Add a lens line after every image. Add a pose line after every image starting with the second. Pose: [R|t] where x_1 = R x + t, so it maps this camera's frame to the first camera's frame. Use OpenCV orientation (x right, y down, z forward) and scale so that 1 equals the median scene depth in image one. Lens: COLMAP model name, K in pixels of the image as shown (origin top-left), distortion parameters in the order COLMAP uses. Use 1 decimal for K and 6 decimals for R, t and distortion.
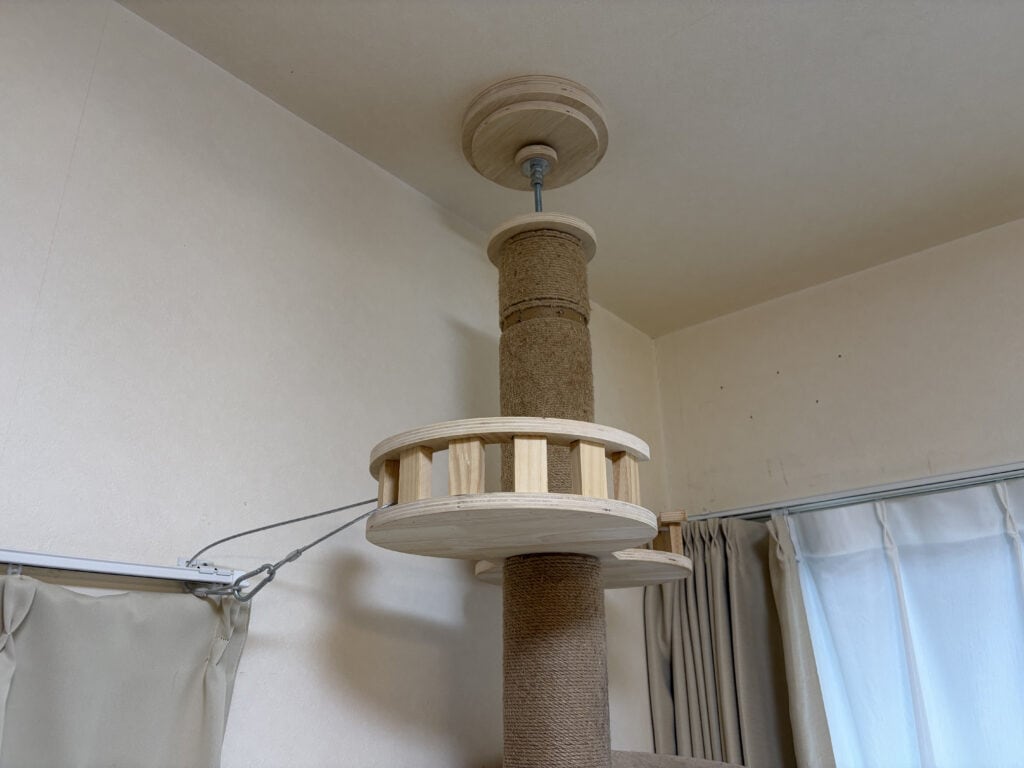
lens RADIAL K [[798.6, 0, 518.3], [0, 798.6, 389.3], [0, 0, 1]] dist [0.033724, 0.011073]
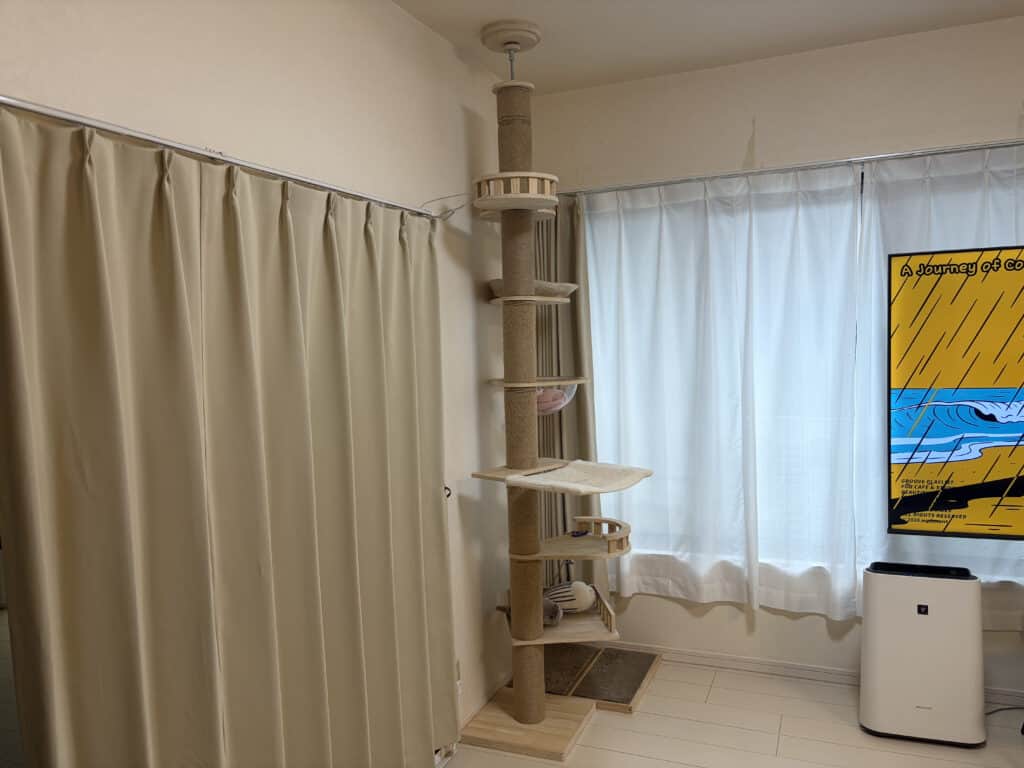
lens RADIAL K [[798.6, 0, 516.2], [0, 798.6, 385.3], [0, 0, 1]] dist [0.033724, 0.011073]
pose [[0.957544, -0.030305, 0.286689, -0.690427], [-0.090473, 0.912629, 0.398652, -0.319920], [-0.273722, -0.407664, 0.871141, -1.554765]]
